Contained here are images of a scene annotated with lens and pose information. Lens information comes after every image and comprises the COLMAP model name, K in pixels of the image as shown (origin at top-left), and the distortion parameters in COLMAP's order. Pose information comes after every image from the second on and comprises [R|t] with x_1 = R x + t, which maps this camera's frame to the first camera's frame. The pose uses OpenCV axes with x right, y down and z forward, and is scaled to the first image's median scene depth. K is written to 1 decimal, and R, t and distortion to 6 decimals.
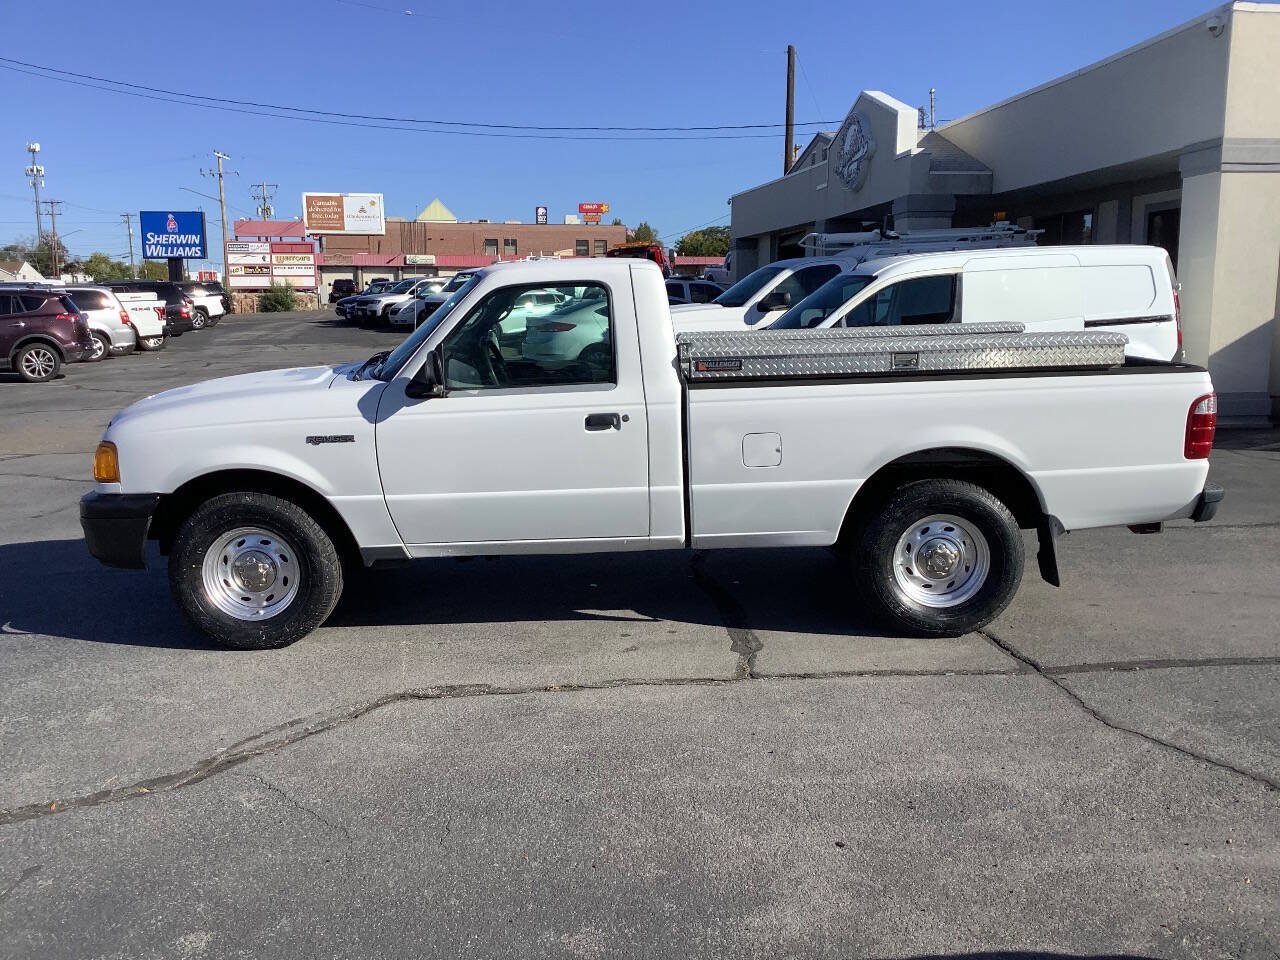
lens RADIAL K [[1139.0, 0, 633.8], [0, 1139.0, 489.0], [0, 0, 1]] dist [0.102784, -0.174369]
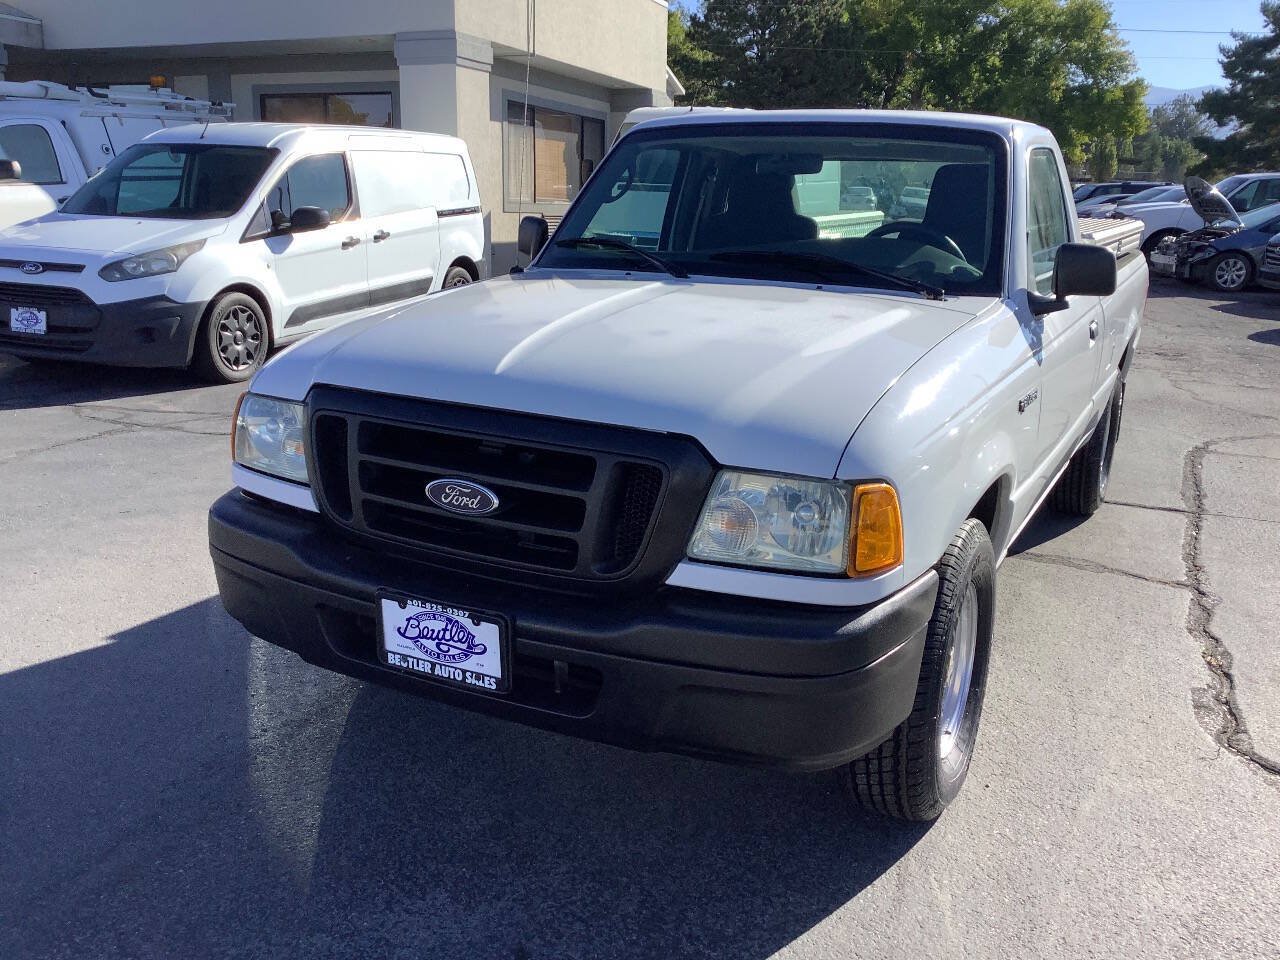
lens RADIAL K [[1137.6, 0, 629.8], [0, 1137.6, 471.8], [0, 0, 1]] dist [0.107692, -0.187566]
pose [[0.470714, -0.185118, 0.862647, -0.777950], [0.118411, 0.982150, 0.146151, -0.103703], [-0.874304, 0.033352, 0.484232, 0.790612]]
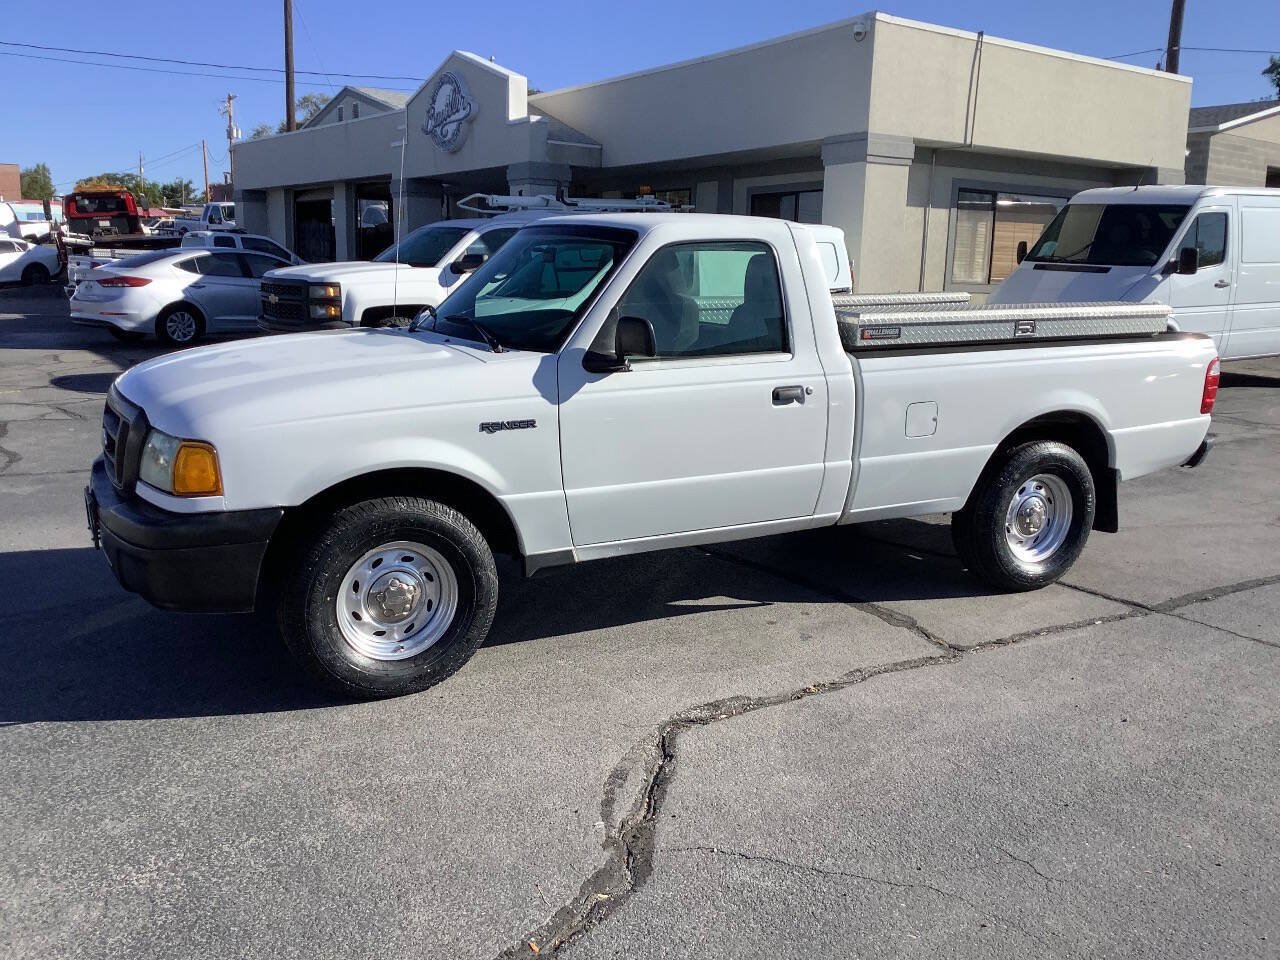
lens RADIAL K [[1130.4, 0, 638.2], [0, 1130.4, 475.9], [0, 0, 1]] dist [0.128860, -0.217759]
pose [[0.879430, -0.058375, 0.472435, -0.502890], [0.049037, 0.998282, 0.032068, -0.025487], [-0.473495, -0.005035, 0.880782, 0.223691]]
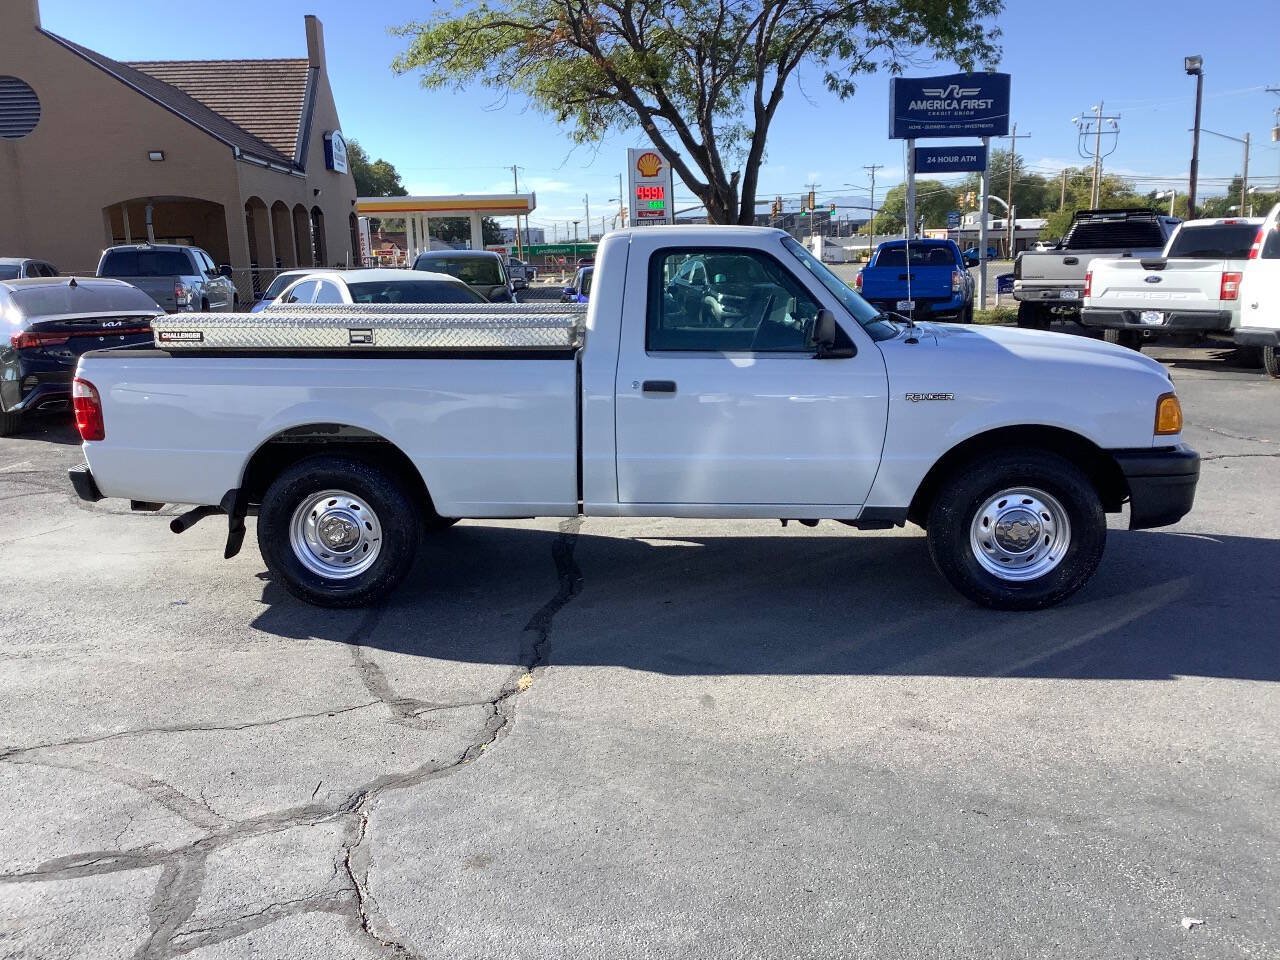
lens RADIAL K [[1137.6, 0, 629.8], [0, 1137.6, 471.8], [0, 0, 1]] dist [0.107692, -0.187566]
pose [[-0.997399, 0.025380, 0.067464, -0.058583], [0.047277, 0.936859, 0.346496, -0.354089], [-0.054410, 0.348784, -0.935622, 2.048916]]
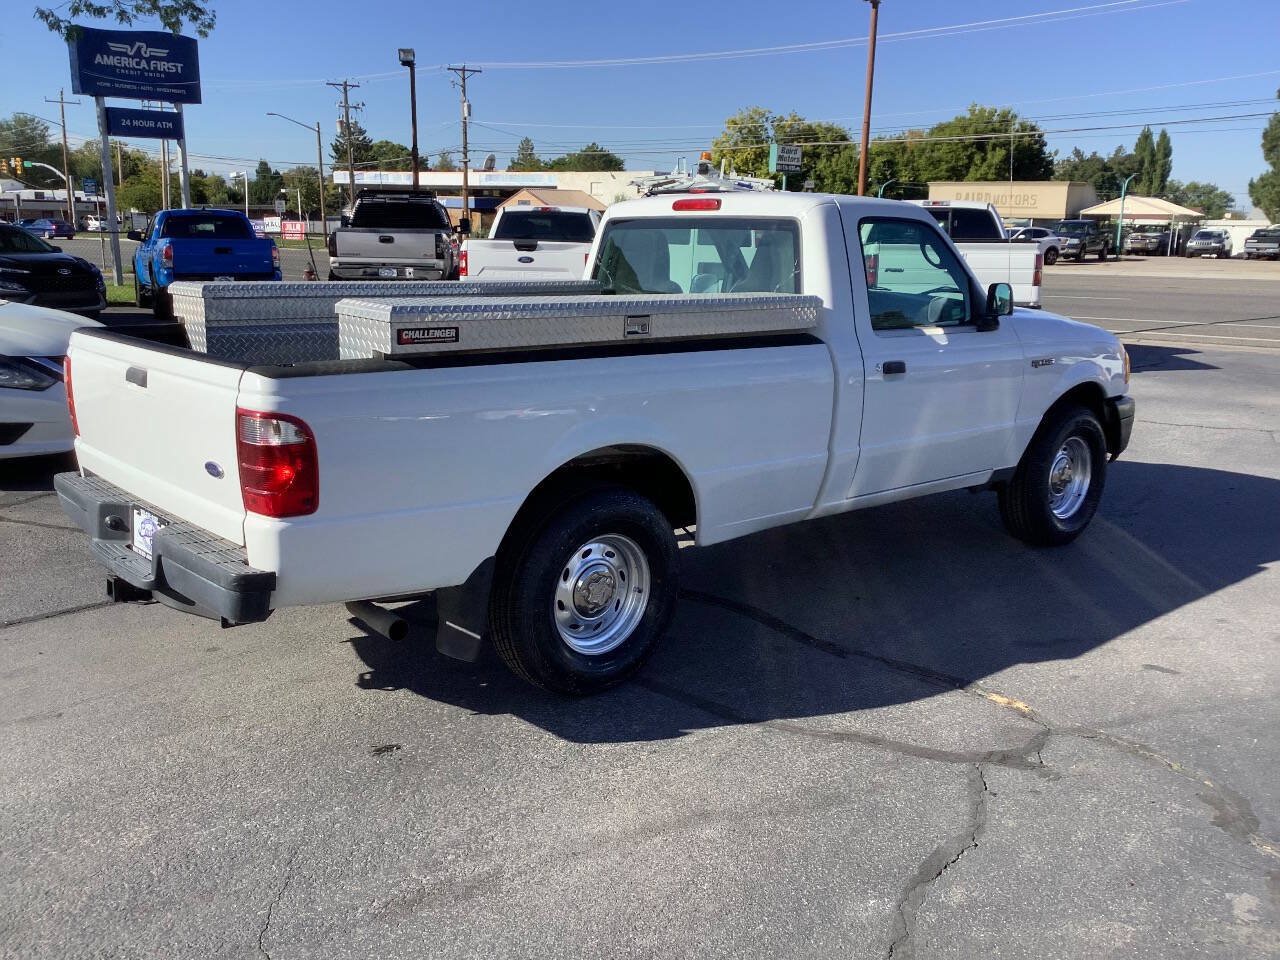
lens RADIAL K [[1137.6, 0, 629.8], [0, 1137.6, 471.8], [0, 0, 1]] dist [0.107692, -0.187566]
pose [[-0.747346, 0.147808, -0.647786, 0.673728], [-0.109148, 0.934387, 0.339126, -0.297796], [0.655409, 0.324150, -0.682178, 1.658097]]
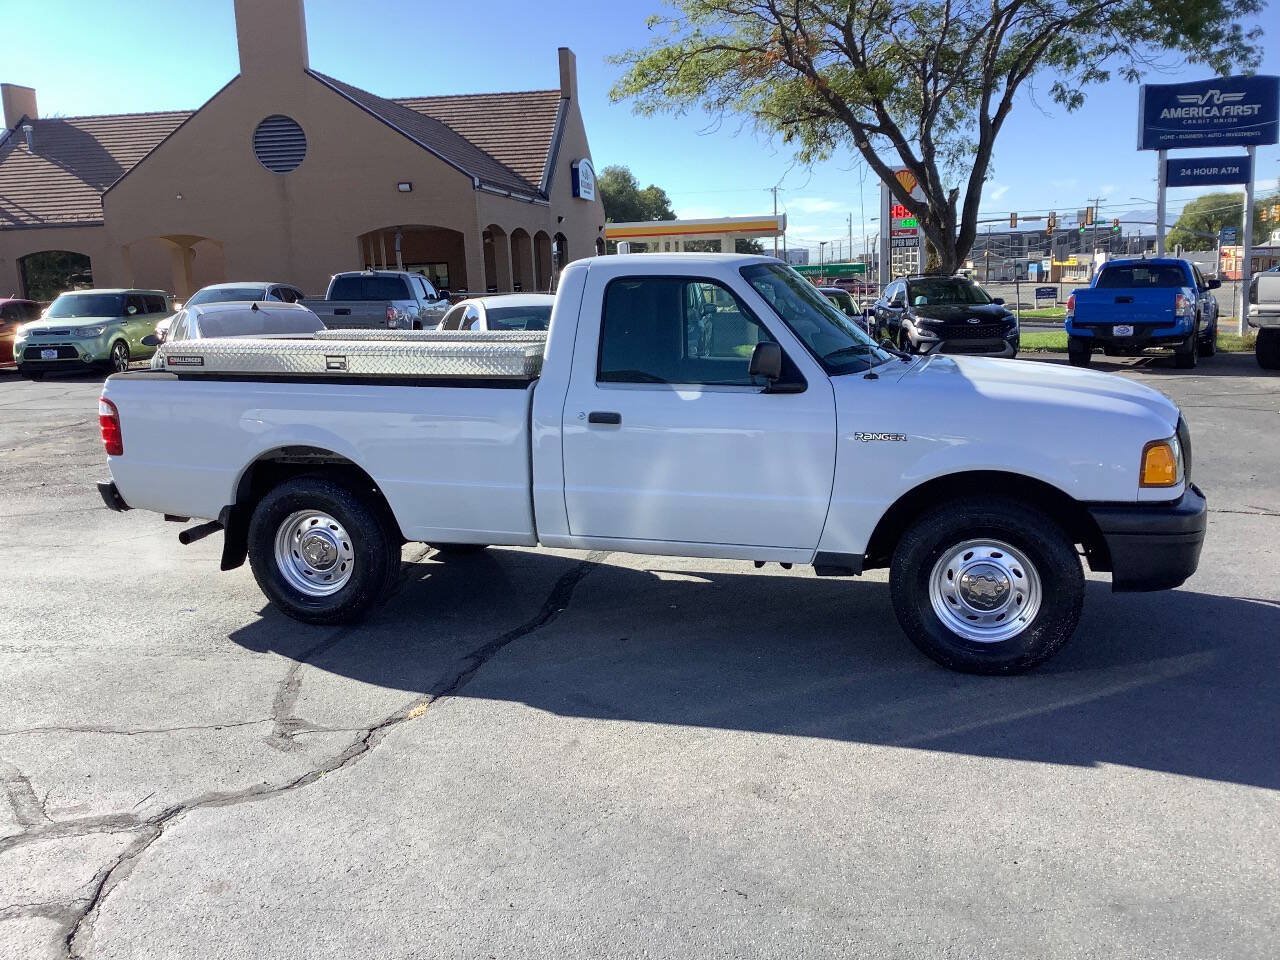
lens RADIAL K [[1127.4, 0, 635.2], [0, 1127.4, 501.9], [0, 0, 1]] dist [0.099265, -0.149997]
pose [[-0.958993, -0.015200, 0.283021, -0.290152], [0.085582, 0.936423, 0.340277, -0.338950], [-0.270200, 0.350545, -0.896722, 1.980596]]
